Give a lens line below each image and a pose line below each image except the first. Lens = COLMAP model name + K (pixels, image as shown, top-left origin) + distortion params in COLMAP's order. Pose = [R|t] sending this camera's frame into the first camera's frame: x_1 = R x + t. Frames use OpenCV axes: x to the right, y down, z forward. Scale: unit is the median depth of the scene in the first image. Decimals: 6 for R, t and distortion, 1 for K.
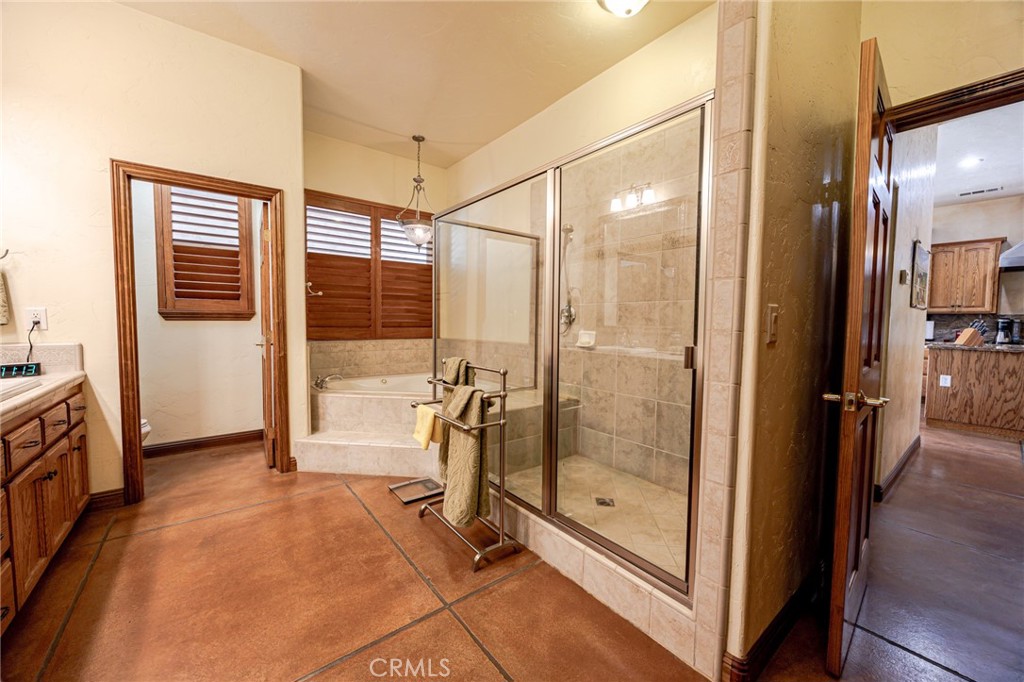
lens RADIAL K [[389.3, 0, 512.0], [0, 389.3, 341.0], [0, 0, 1]] dist [-0.002895, -0.000398]
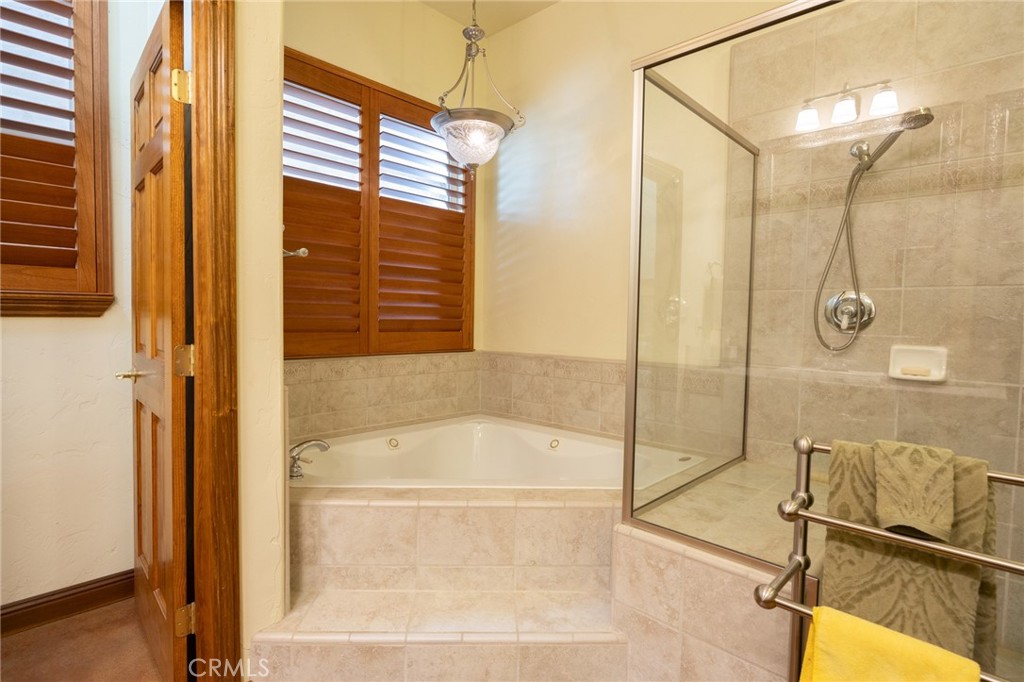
lens RADIAL K [[513.7, 0, 512.0], [0, 513.7, 341.0], [0, 0, 1]] dist [-0.012154, 0.000328]
pose [[0.988844, 0.000195, 0.148958, -0.289980], [0.000687, 0.999983, -0.005870, -0.020843], [-0.148956, 0.005907, 0.988826, 0.356852]]
